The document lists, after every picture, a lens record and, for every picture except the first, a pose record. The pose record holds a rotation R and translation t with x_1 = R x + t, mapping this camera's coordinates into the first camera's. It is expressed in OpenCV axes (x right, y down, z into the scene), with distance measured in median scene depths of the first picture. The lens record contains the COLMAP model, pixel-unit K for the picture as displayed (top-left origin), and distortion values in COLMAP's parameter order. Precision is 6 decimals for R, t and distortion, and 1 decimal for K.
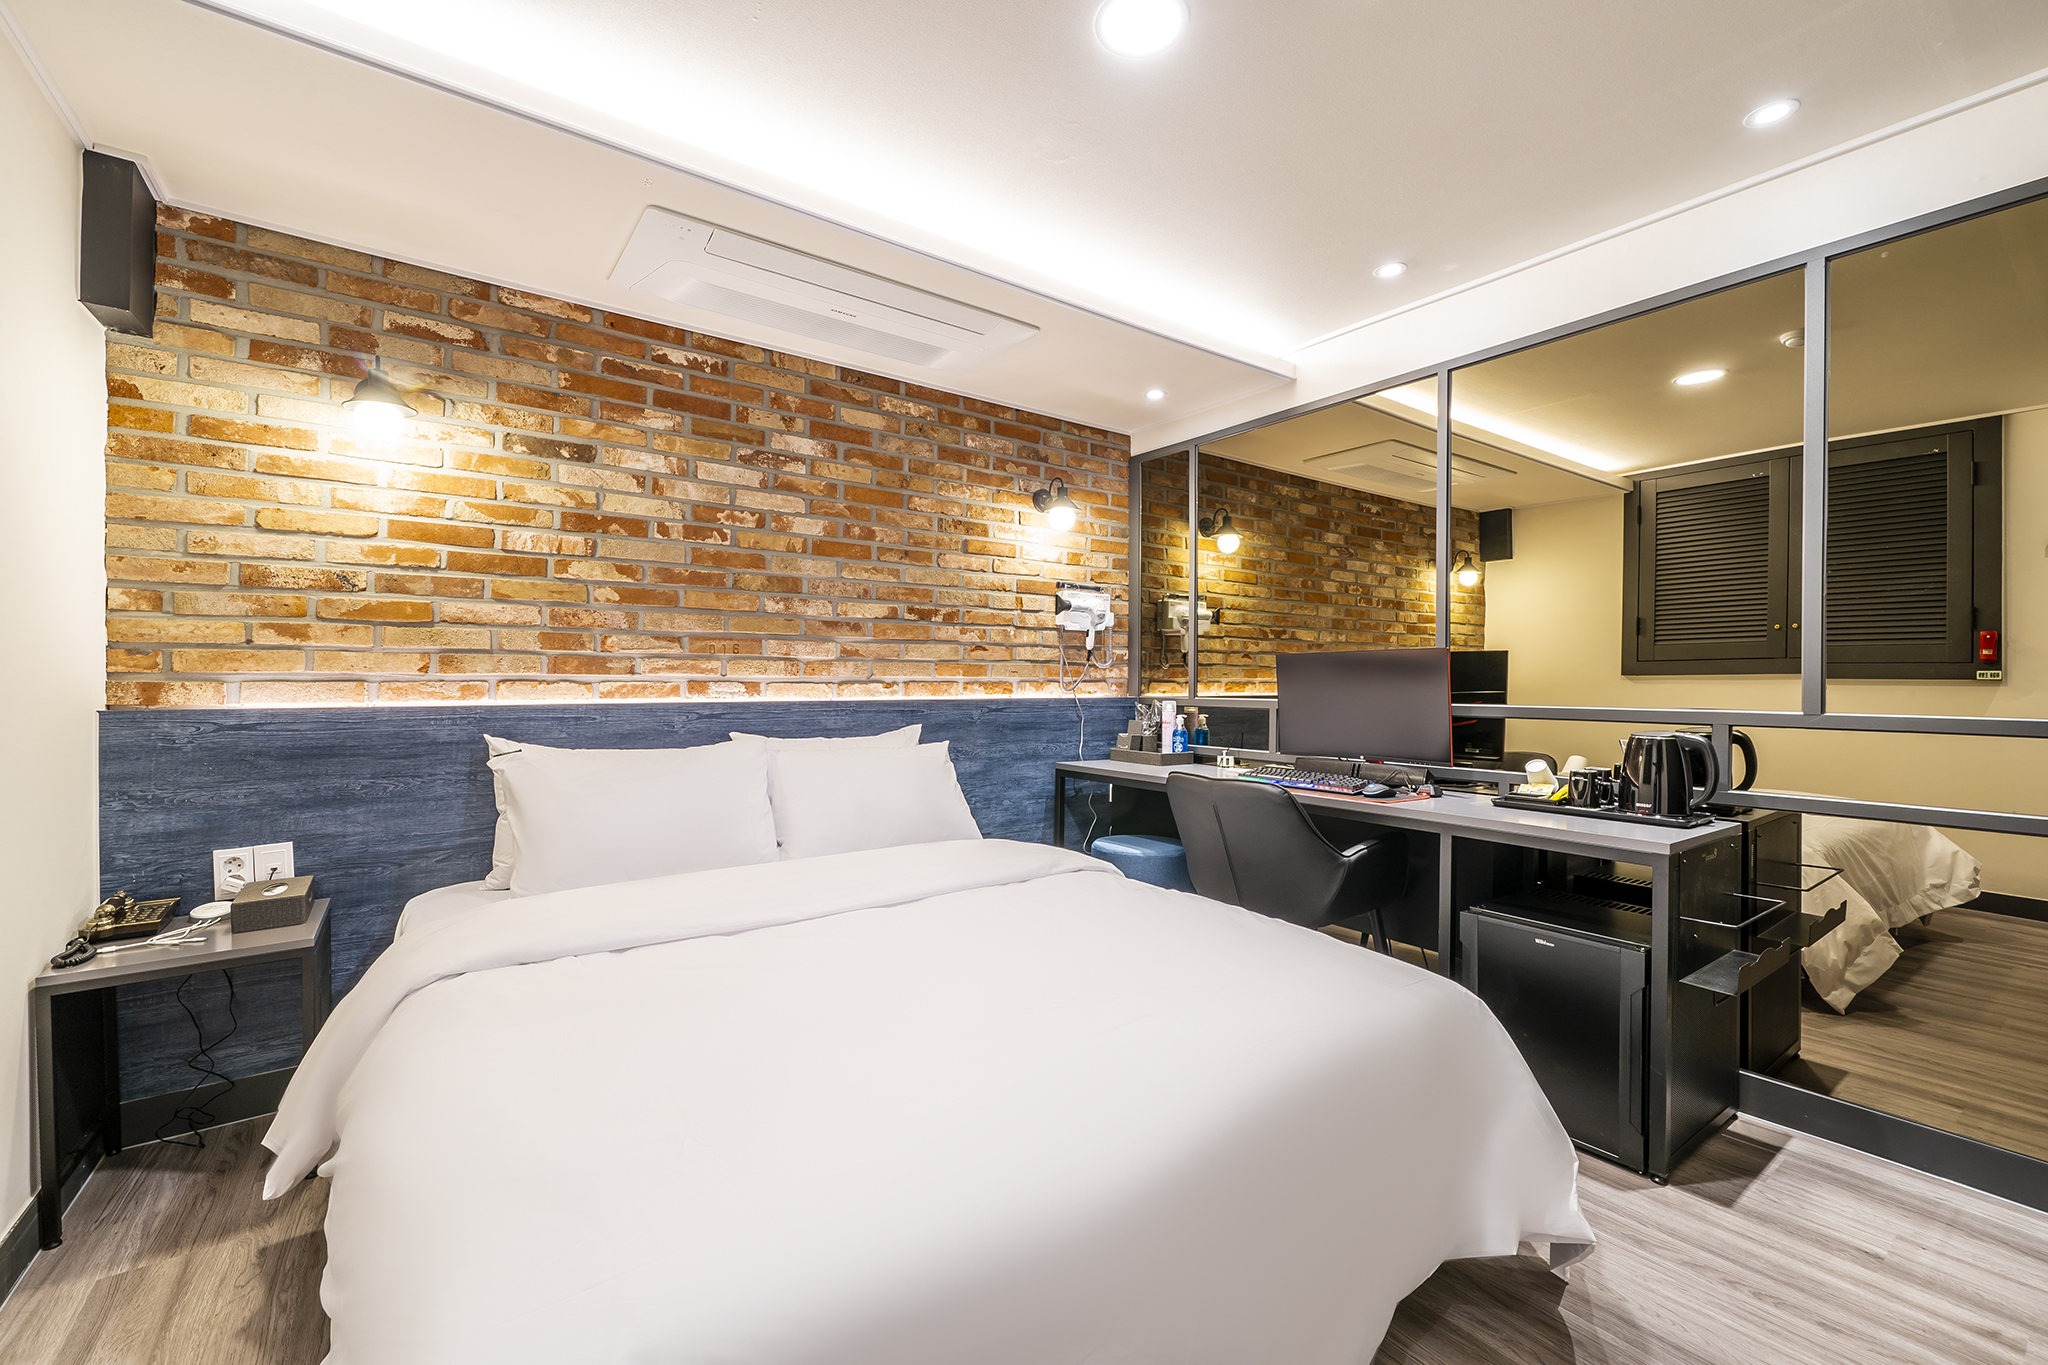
lens RADIAL K [[865.5, 0, 1024.0], [0, 865.5, 682.5], [0, 0, 1]] dist [-0.000516, -0.000553]
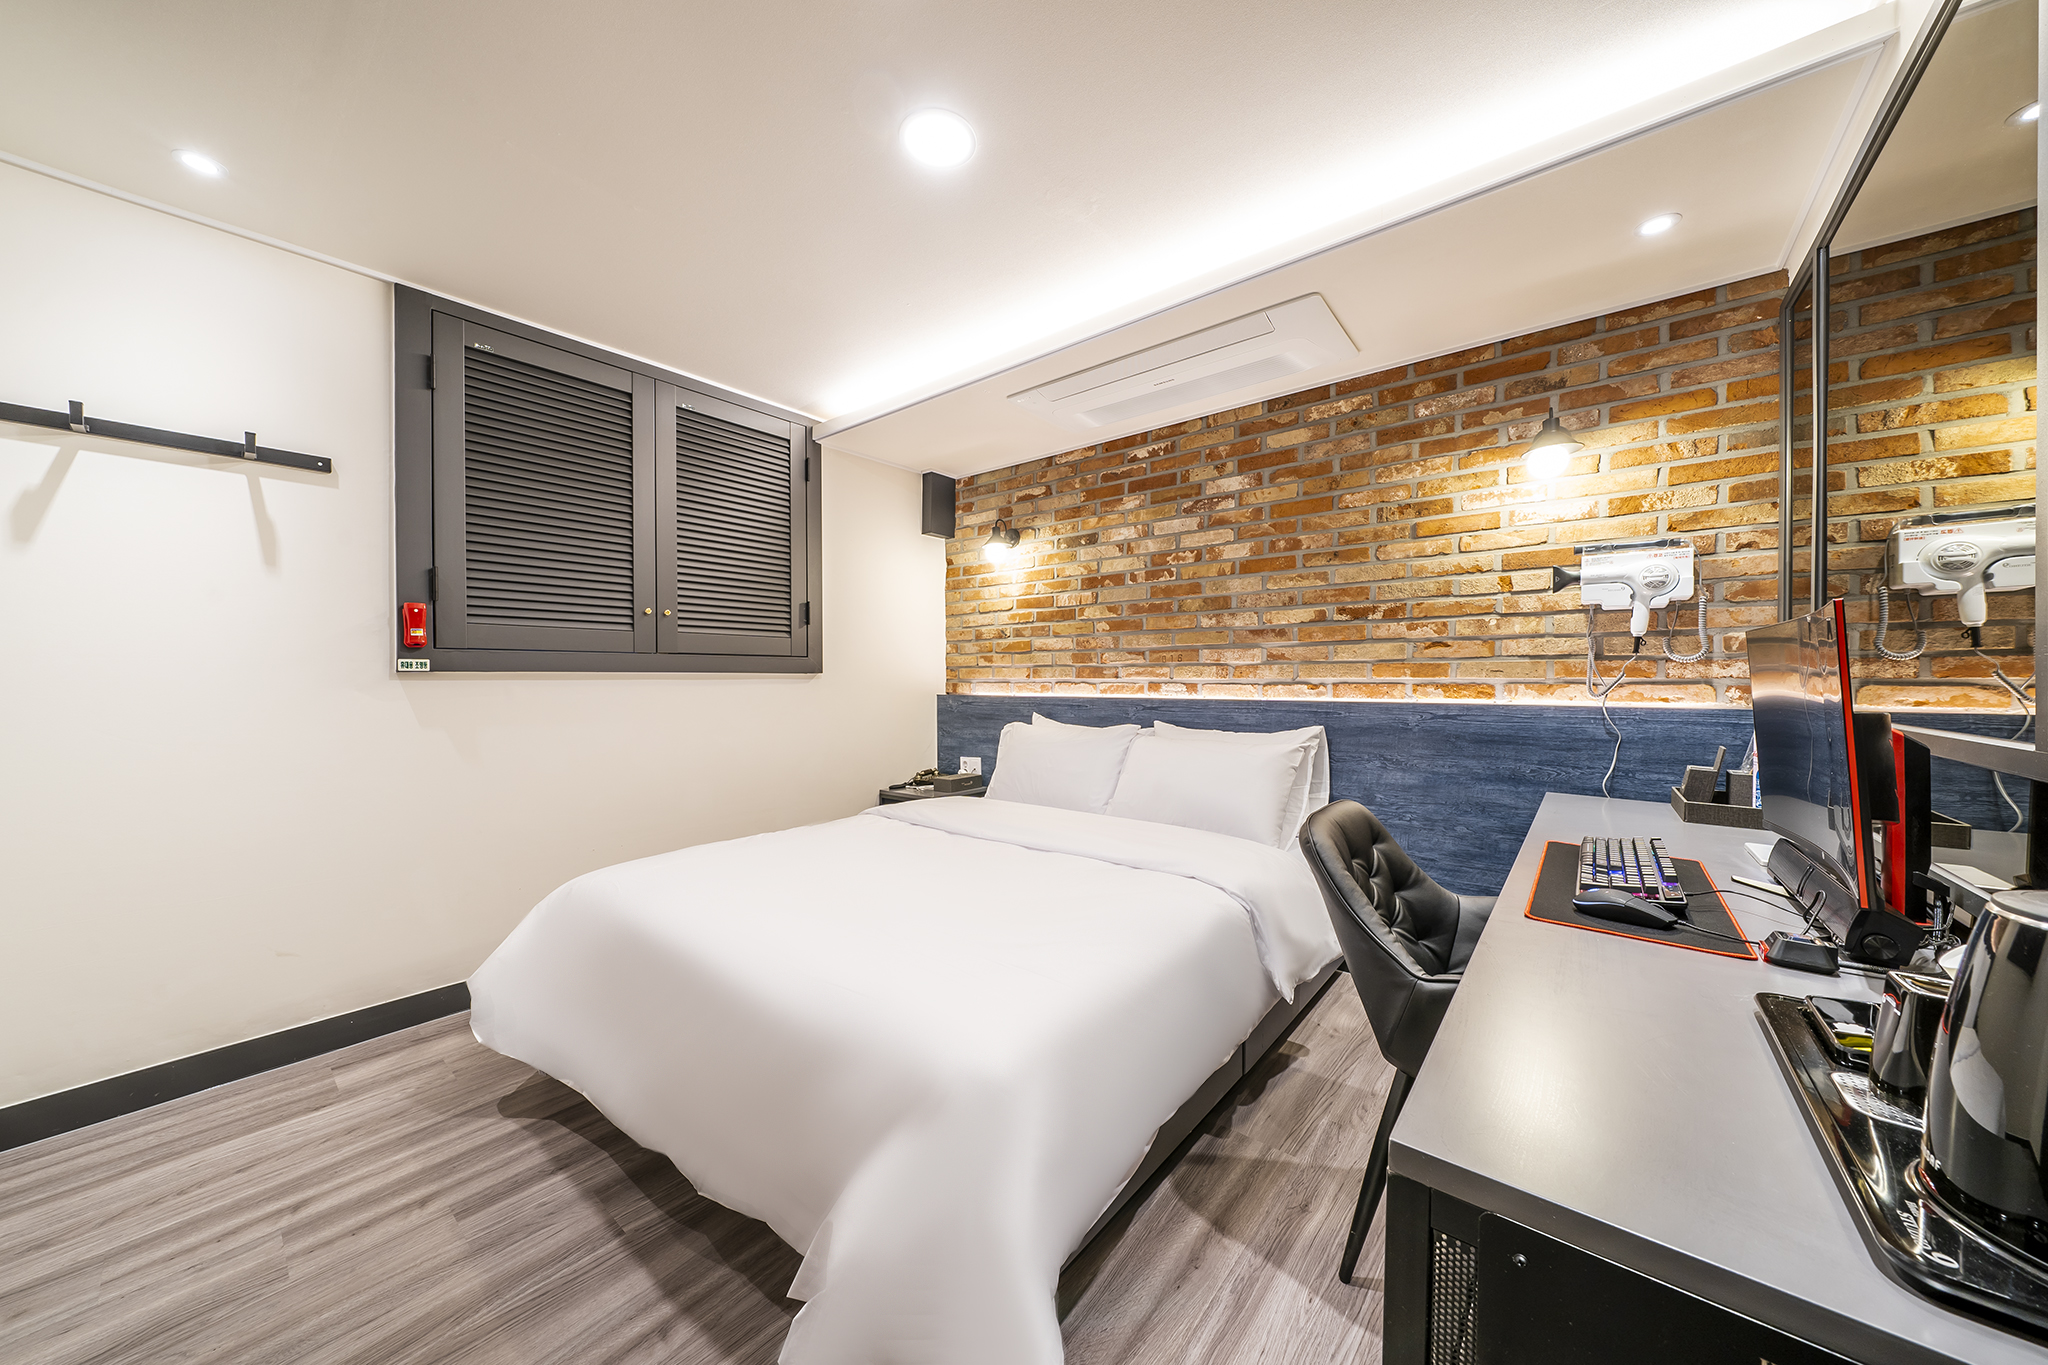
lens RADIAL K [[727.7, 0, 1016.8], [0, 727.7, 691.0], [0, 0, 1]] dist [-0.006299, -0.000052]
pose [[0.206478, 0.009610, -0.978404, 0.686473], [-0.003055, 0.999953, 0.009177, 0.001757], [0.978447, 0.001094, 0.206497, 0.527659]]
